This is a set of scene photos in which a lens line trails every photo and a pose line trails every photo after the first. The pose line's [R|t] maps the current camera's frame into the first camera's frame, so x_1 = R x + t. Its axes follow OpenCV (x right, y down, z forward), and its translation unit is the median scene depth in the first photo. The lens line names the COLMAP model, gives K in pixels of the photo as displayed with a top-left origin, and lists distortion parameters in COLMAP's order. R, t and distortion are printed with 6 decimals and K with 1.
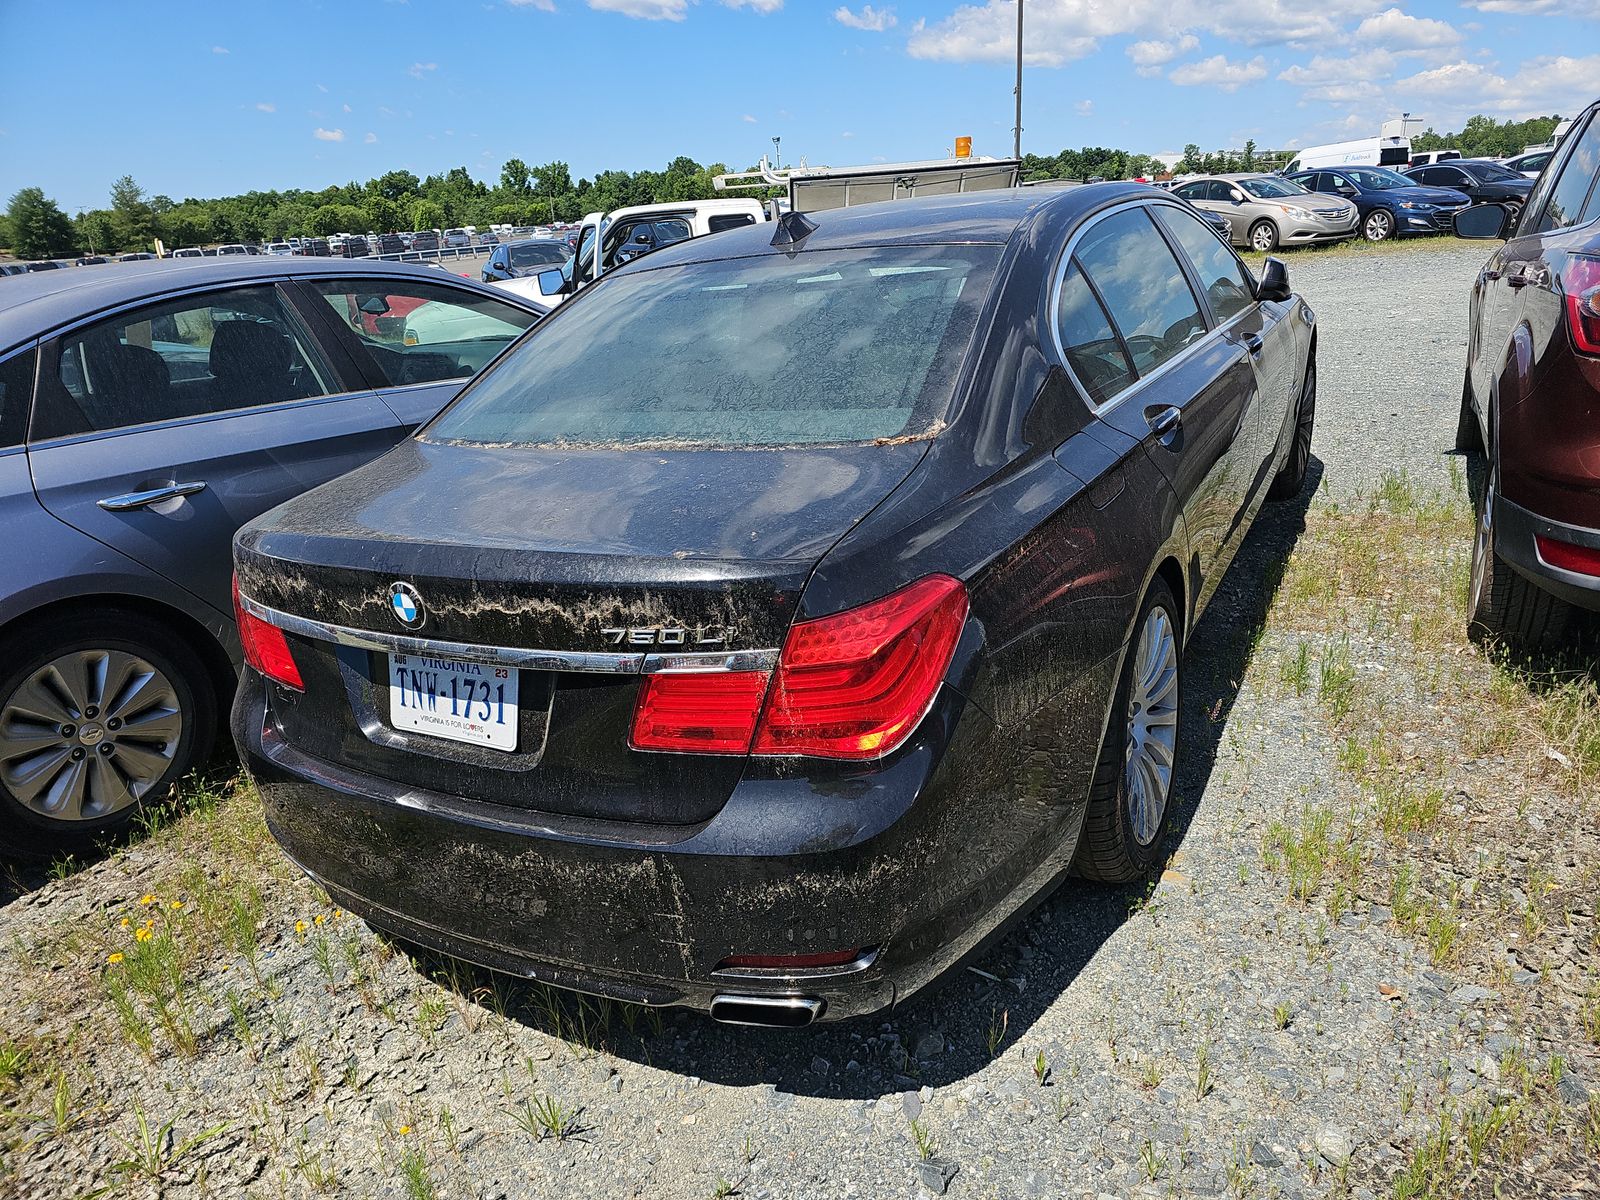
lens RADIAL K [[1081.4, 0, 846.3], [0, 1081.4, 610.5], [0, 0, 1]] dist [0.054057, -0.047947]
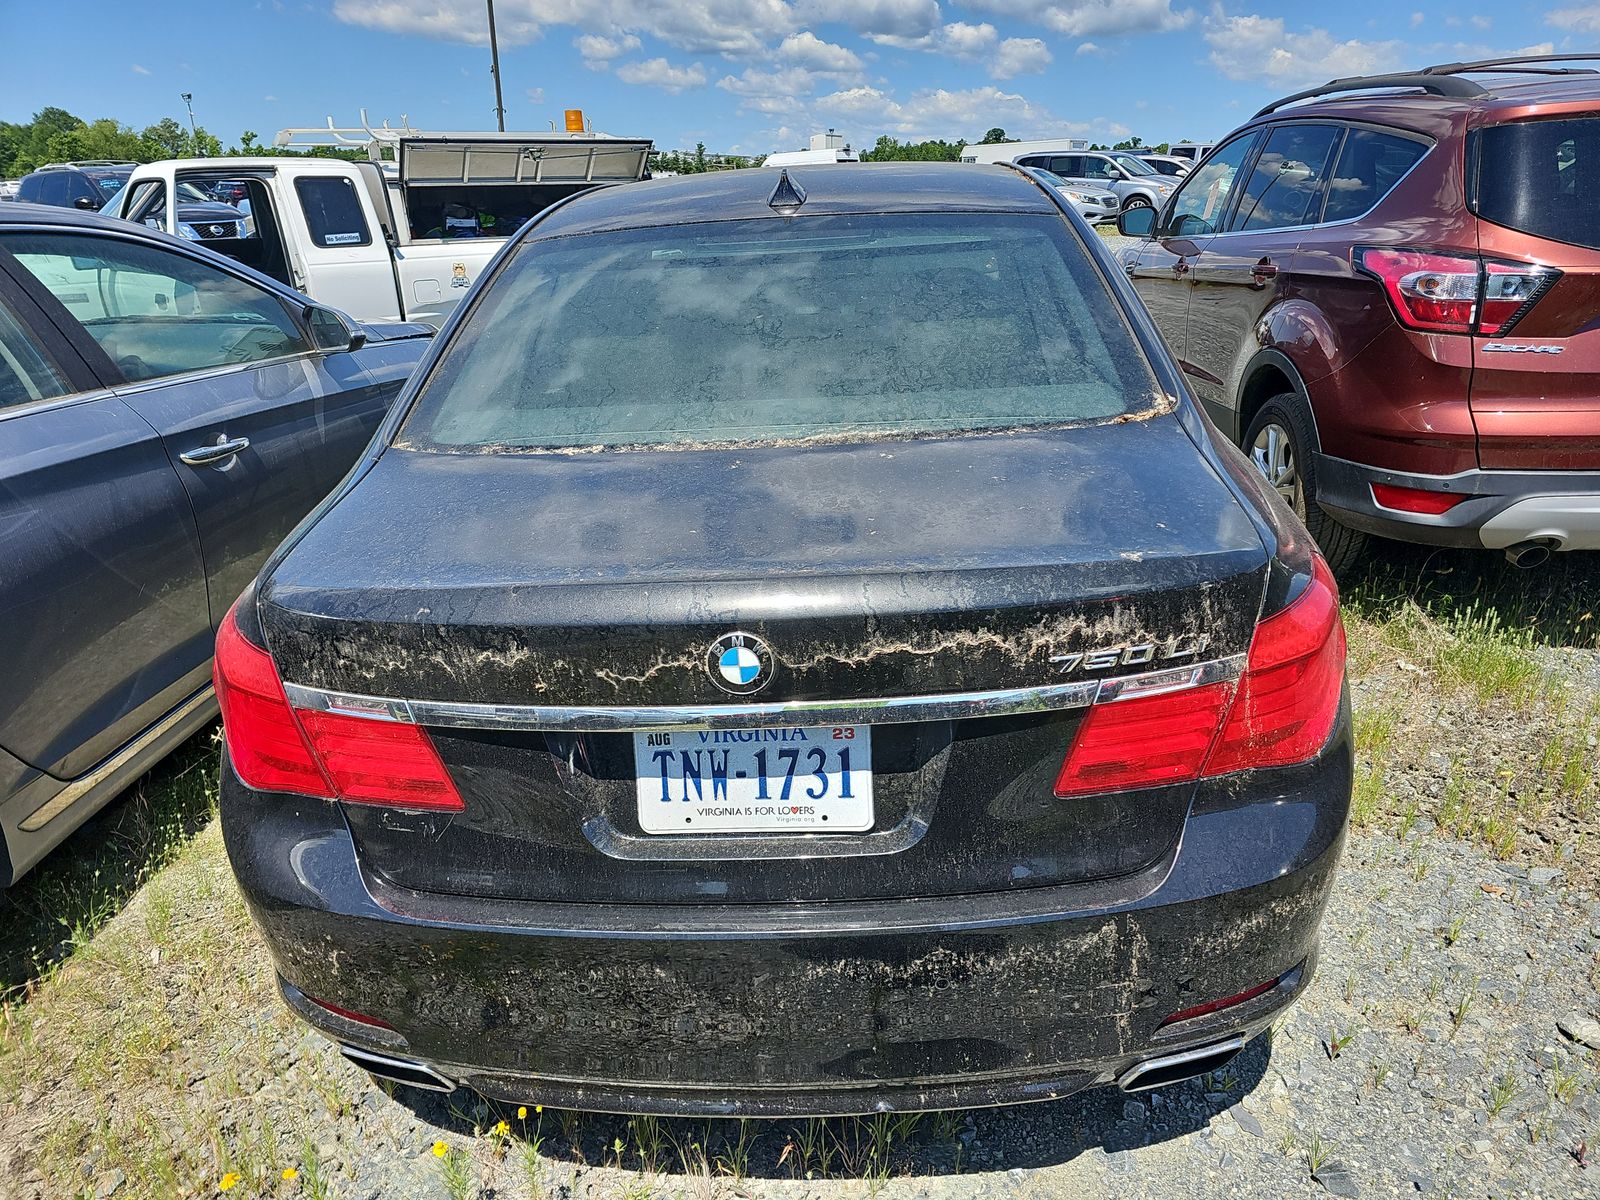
lens RADIAL K [[1081.4, 0, 786.6], [0, 1081.4, 603.4], [0, 0, 1]] dist [0.054057, -0.047947]
pose [[0.895929, -0.110217, 0.430307, -0.618520], [0.110252, 0.993591, 0.024941, -0.053840], [-0.430298, 0.025097, 0.902338, 0.288056]]
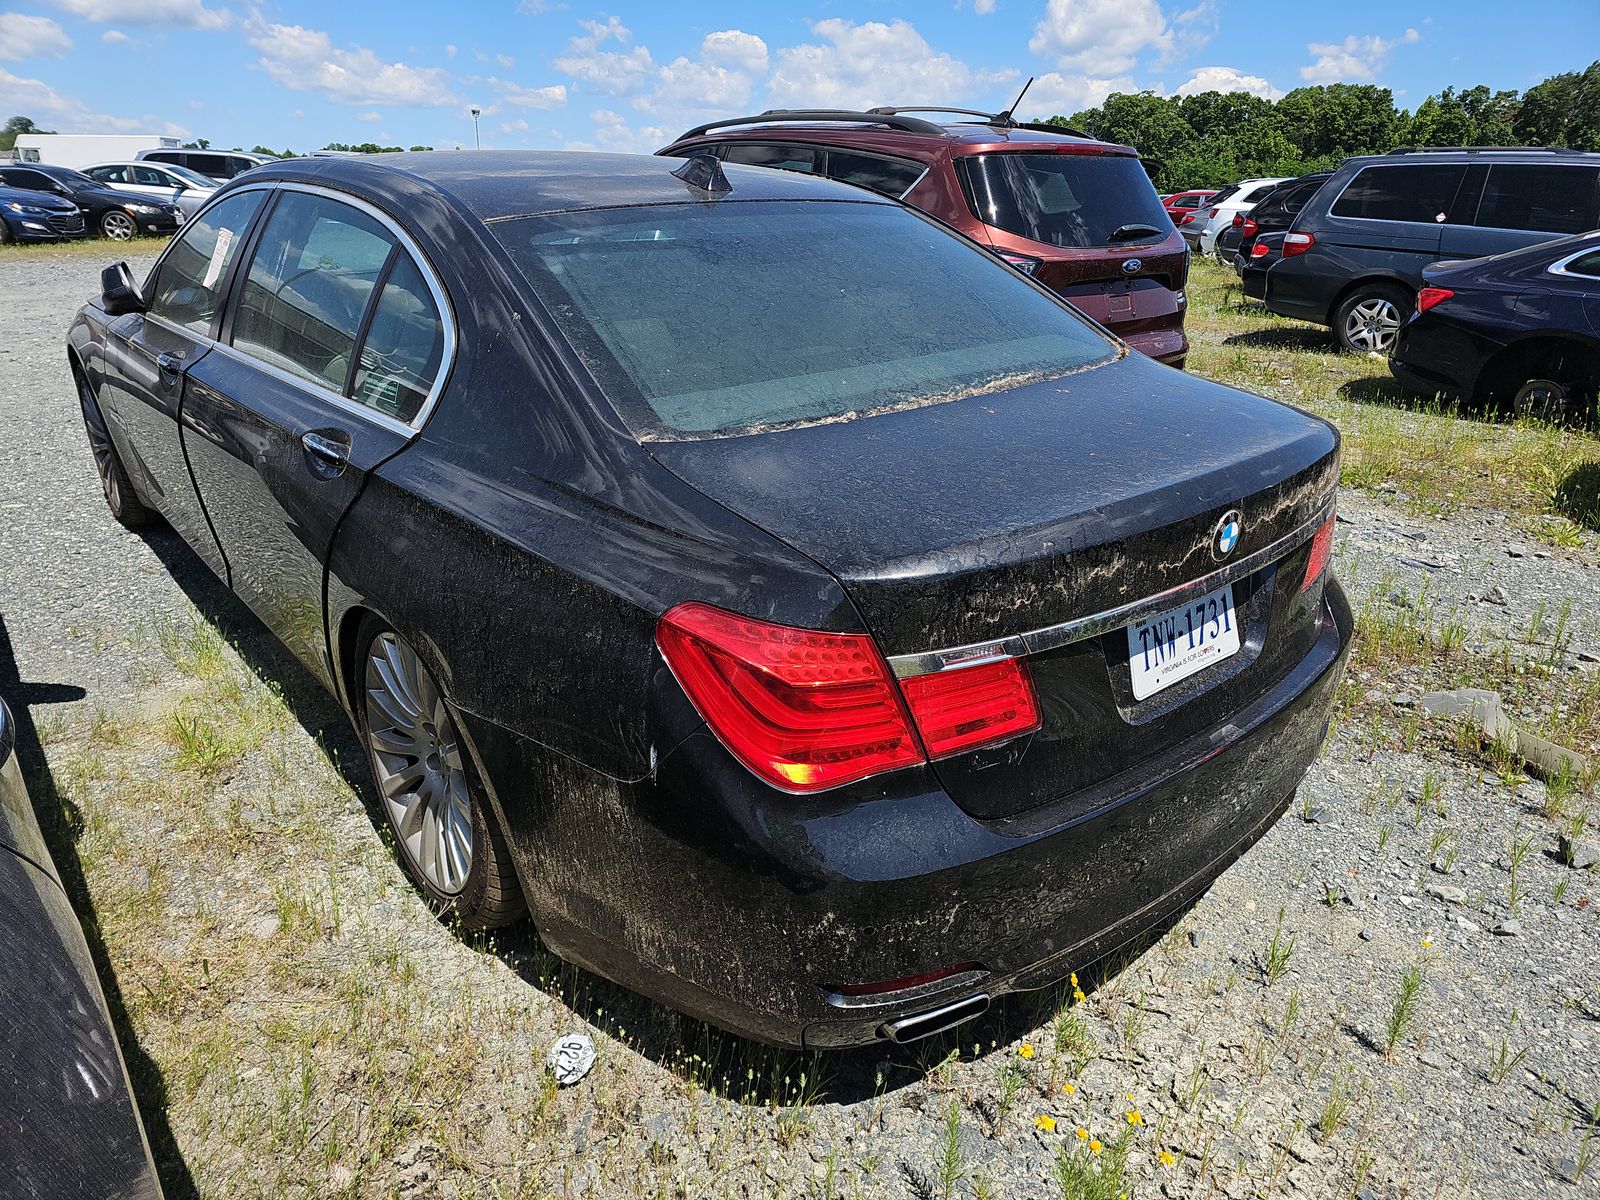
lens RADIAL K [[1081.4, 0, 793.9], [0, 1081.4, 606.9], [0, 0, 1]] dist [0.054057, -0.047947]
pose [[0.346189, -0.259328, 0.901611, -1.282522], [0.277912, 0.946250, 0.165458, -0.190321], [-0.896057, 0.193289, 0.399652, 0.869015]]
